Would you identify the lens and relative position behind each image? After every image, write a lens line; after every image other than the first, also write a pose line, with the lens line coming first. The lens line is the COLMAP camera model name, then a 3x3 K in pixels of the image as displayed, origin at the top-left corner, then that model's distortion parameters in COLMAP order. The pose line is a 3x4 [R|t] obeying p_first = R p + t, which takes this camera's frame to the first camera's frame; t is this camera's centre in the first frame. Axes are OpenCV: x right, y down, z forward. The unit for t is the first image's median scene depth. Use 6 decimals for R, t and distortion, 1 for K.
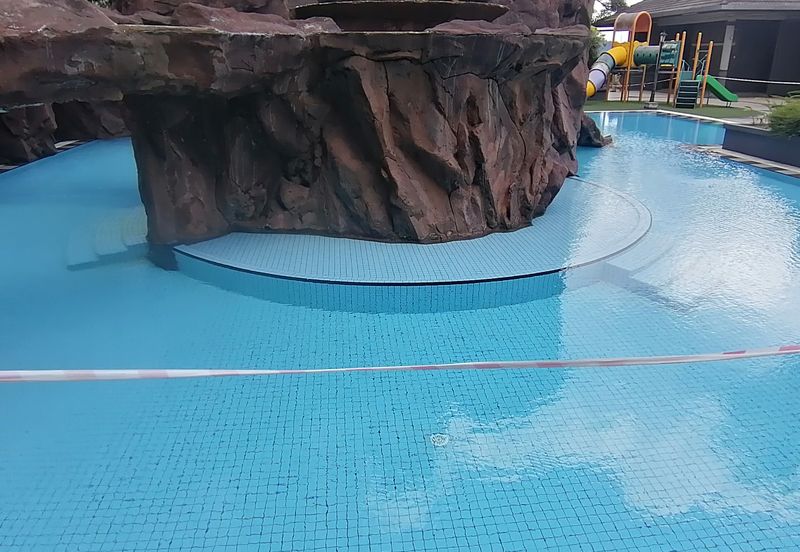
lens RADIAL K [[571.4, 0, 404.5], [0, 571.4, 279.5], [0, 0, 1]] dist [0.036102, -0.050727]
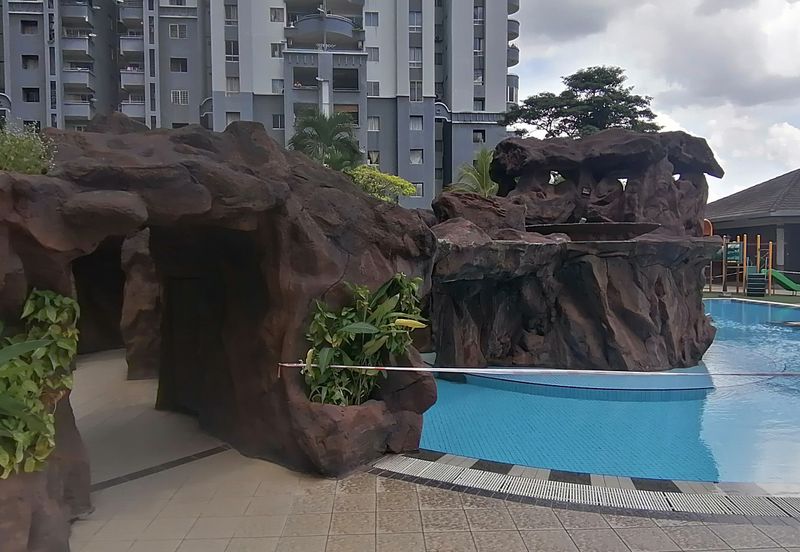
lens RADIAL K [[571.4, 0, 392.1], [0, 571.4, 280.0], [0, 0, 1]] dist [0.036102, -0.050727]
pose [[0.995515, -0.004278, -0.094511, -0.422169], [-0.026580, 0.946095, -0.322798, 0.196215], [0.090797, 0.323862, 0.941737, -0.502741]]
